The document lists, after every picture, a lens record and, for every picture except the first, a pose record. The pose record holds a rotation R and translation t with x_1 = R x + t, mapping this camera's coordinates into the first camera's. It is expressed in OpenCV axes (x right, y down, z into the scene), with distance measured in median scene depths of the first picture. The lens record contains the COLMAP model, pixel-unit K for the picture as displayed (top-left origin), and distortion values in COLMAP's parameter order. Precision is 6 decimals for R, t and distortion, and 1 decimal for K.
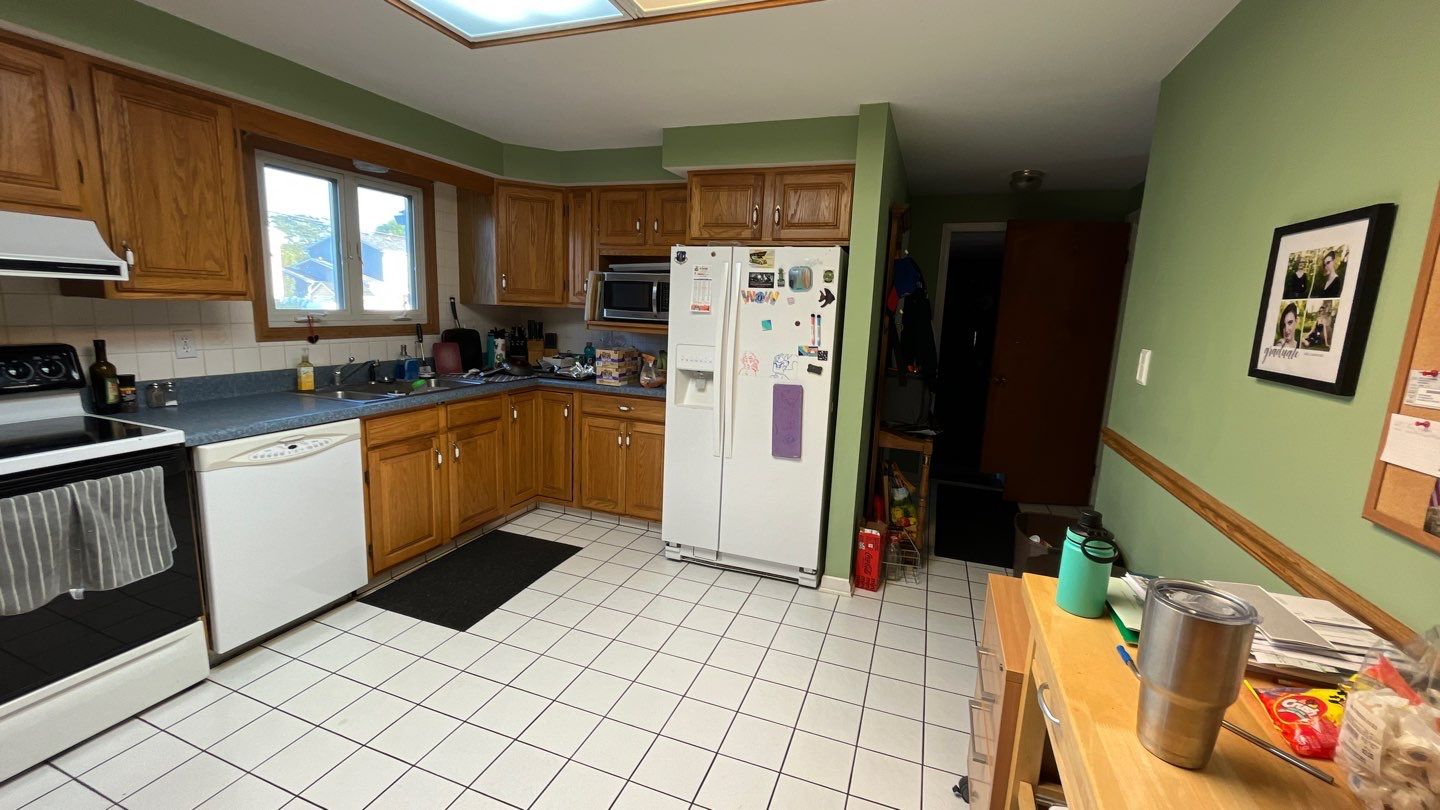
lens RADIAL K [[577.8, 0, 719.6], [0, 577.8, 401.4], [0, 0, 1]] dist [-0.002096, -0.000098]
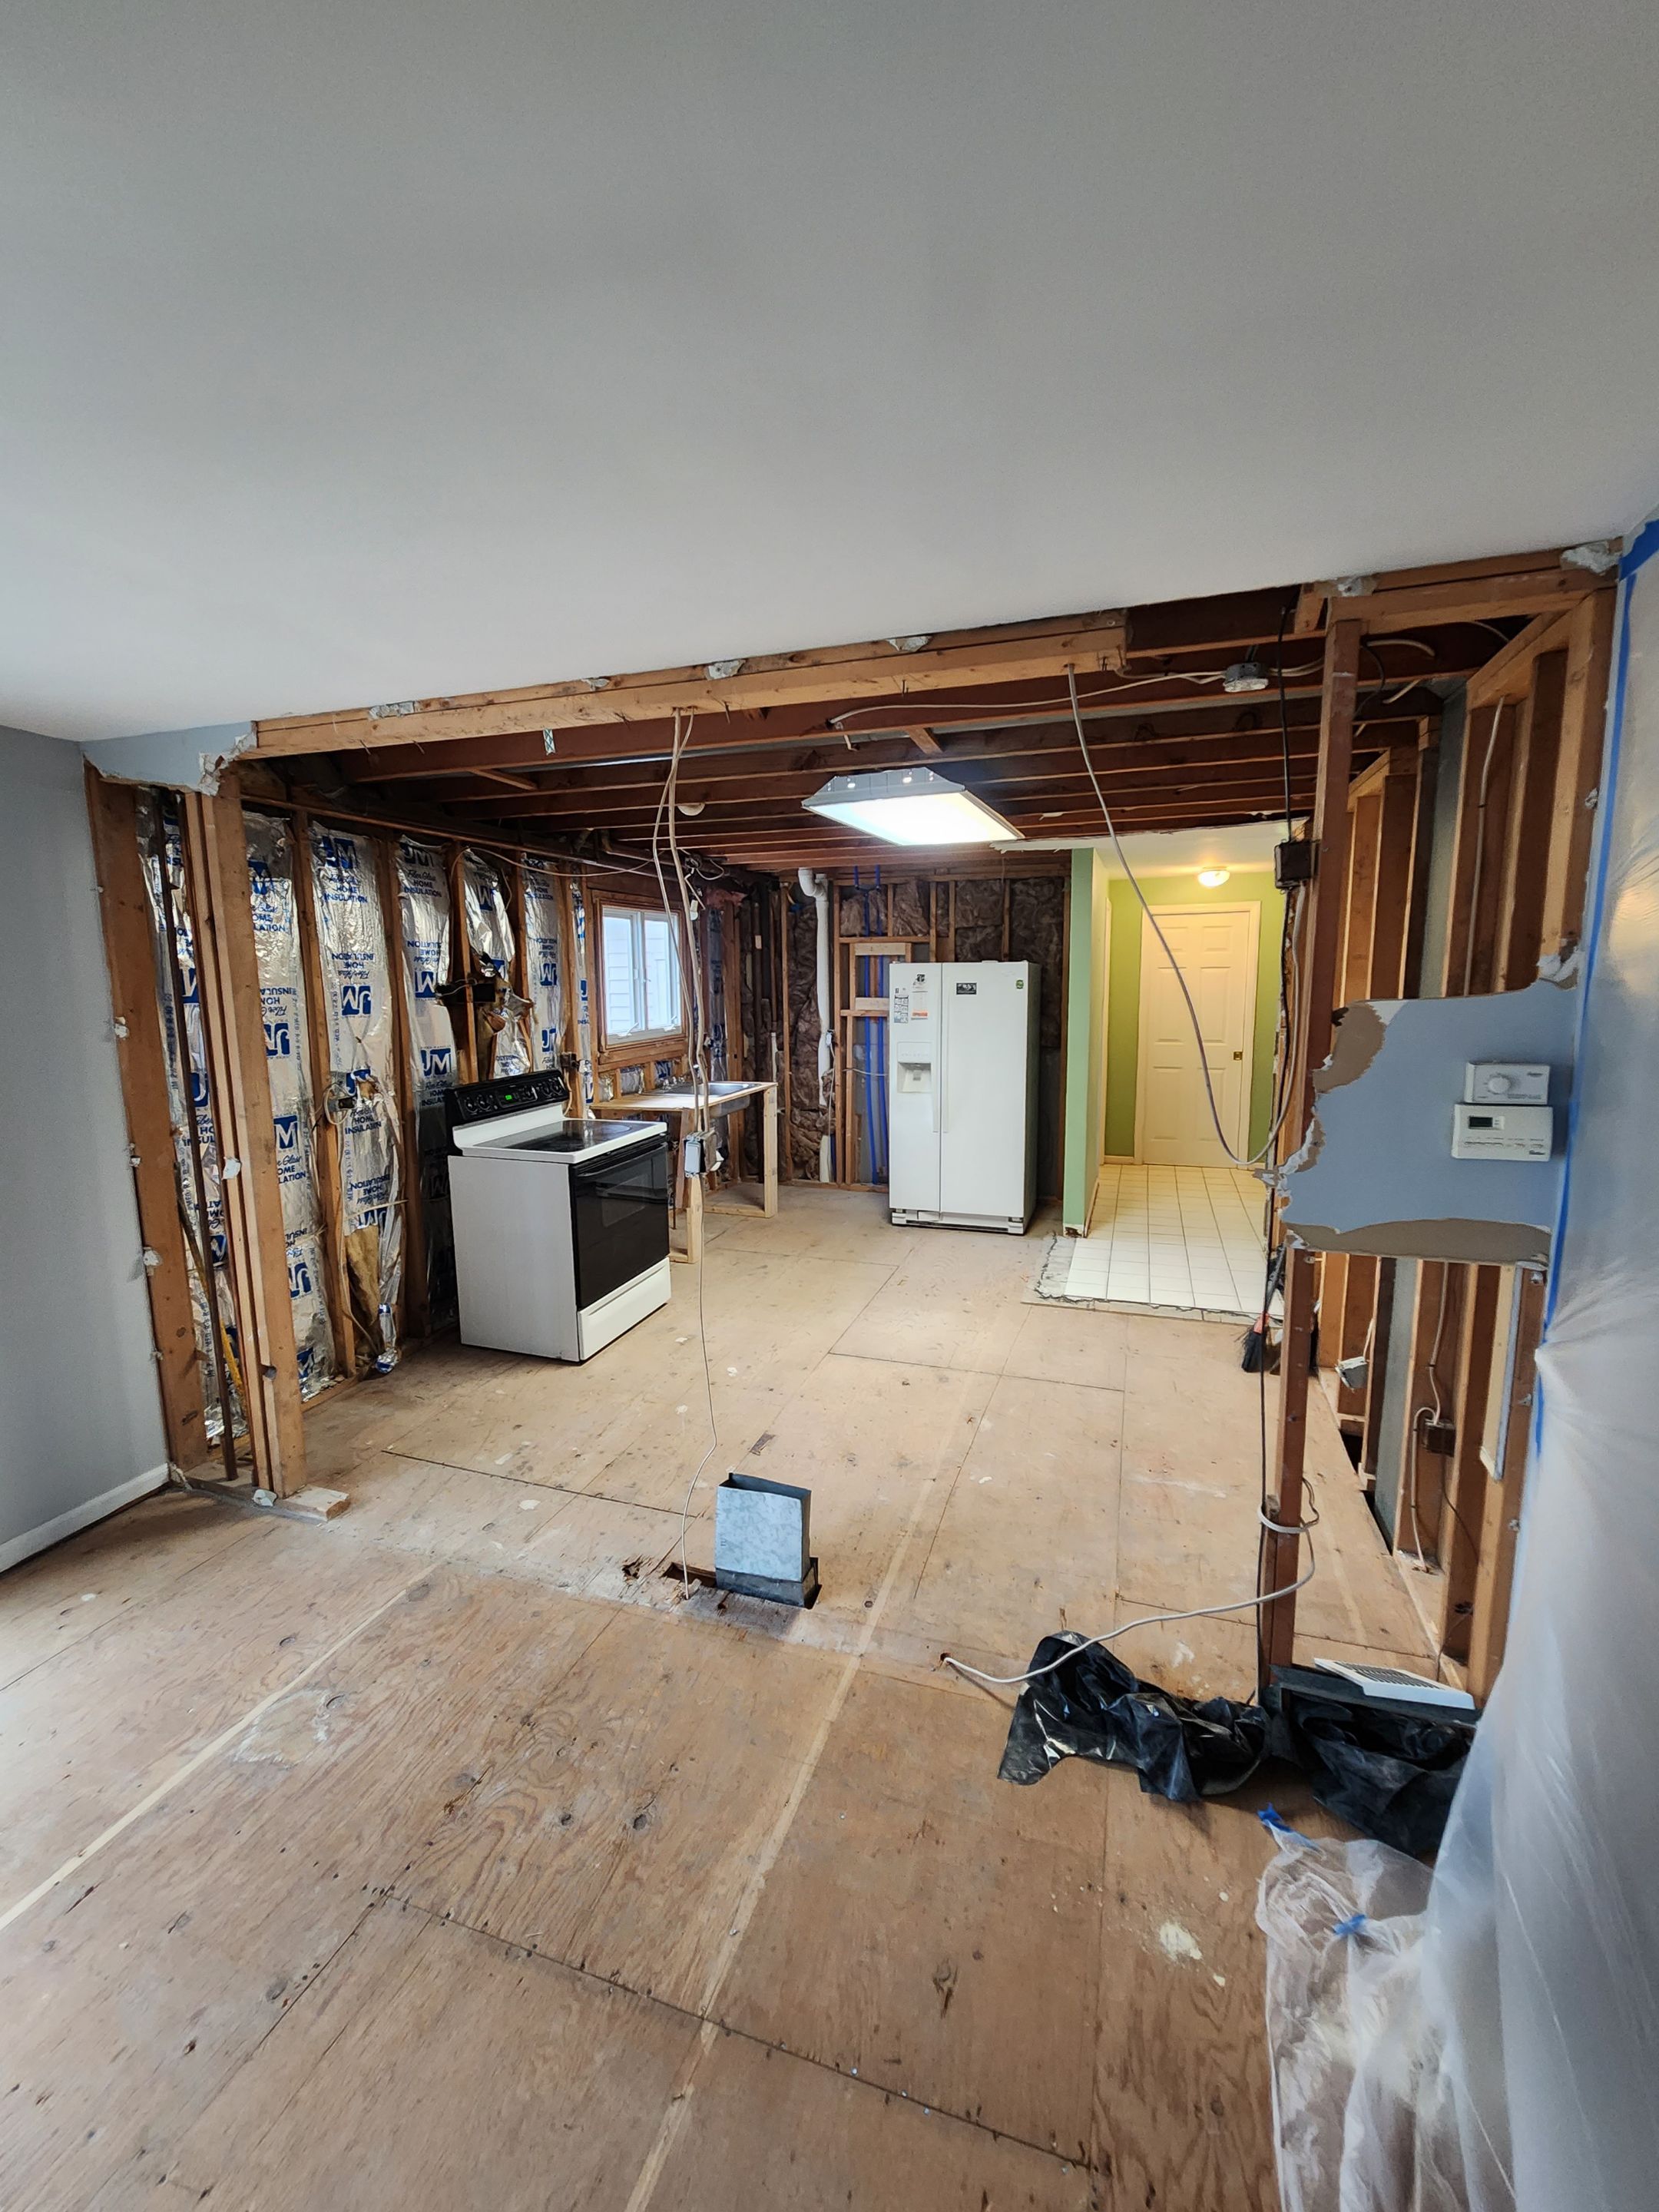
lens RADIAL K [[906.4, 0, 829.4], [0, 906.4, 1096.4], [0, 0, 1]] dist [-0.000318, -0.000491]
pose [[0.996484, -0.067814, 0.049195, -0.307015], [0.068662, 0.997515, -0.015759, 0.032877], [-0.048004, 0.019082, 0.998665, -0.880497]]
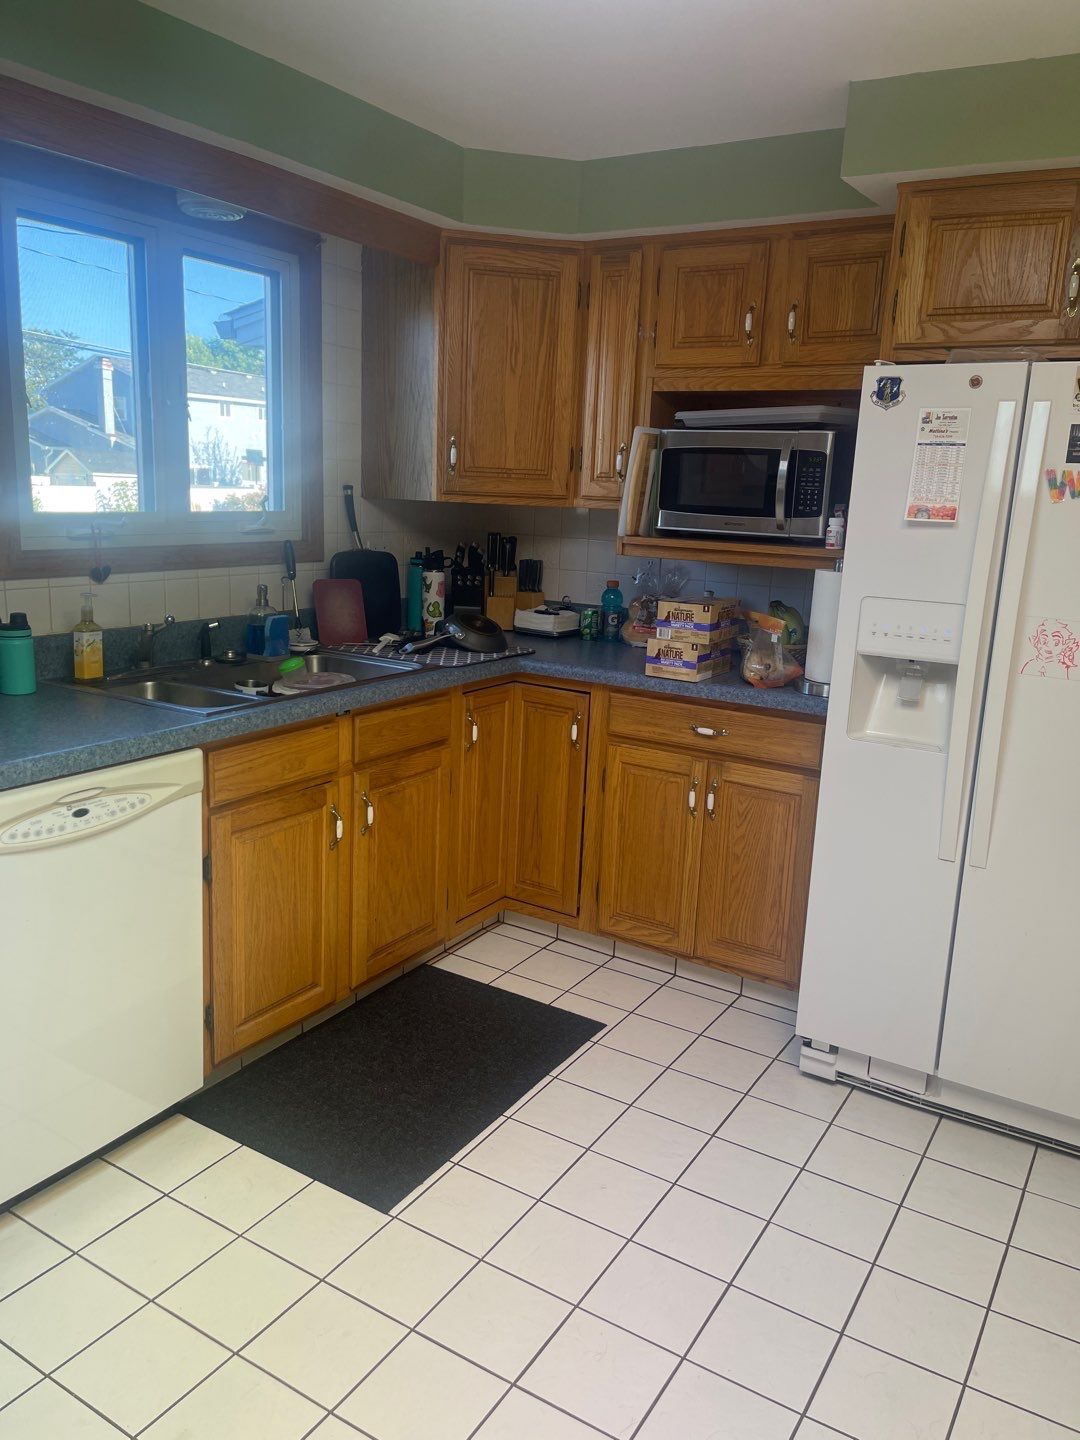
lens RADIAL K [[1098.0, 0, 530.3], [0, 1098.0, 720.4], [0, 0, 1]] dist [0.051600, -0.028677]
pose [[0.979600, 0.039586, -0.197022, -0.144603], [-0.030882, 0.998415, 0.047058, -0.036641], [0.198572, -0.040014, 0.979269, 0.133199]]
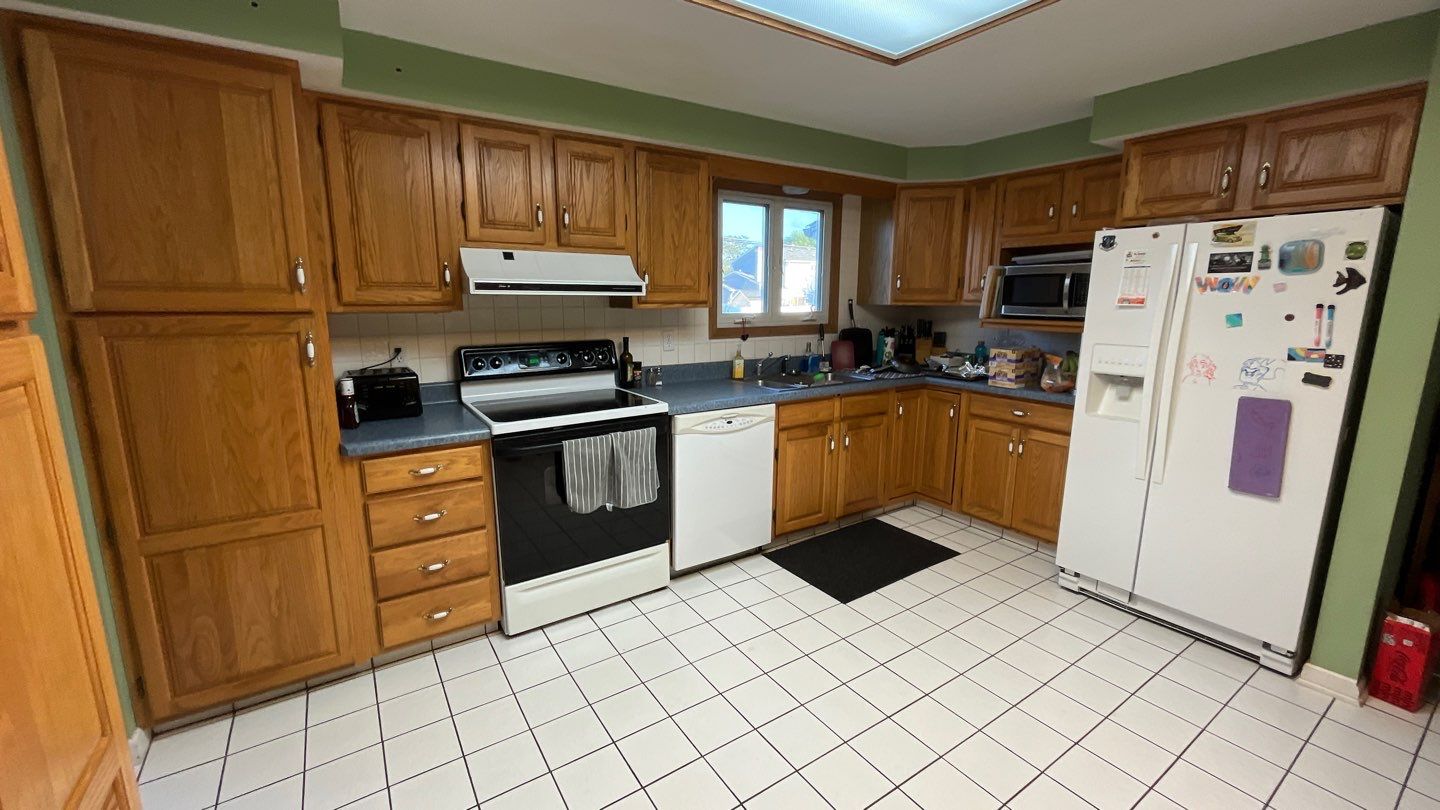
lens RADIAL K [[577.8, 0, 718.8], [0, 577.8, 401.3], [0, 0, 1]] dist [-0.002096, -0.000098]
pose [[0.807672, 0.066891, -0.585826, -0.015005], [-0.065995, 0.997557, 0.022916, 0.004068], [0.585927, 0.020153, 0.810113, -0.028348]]
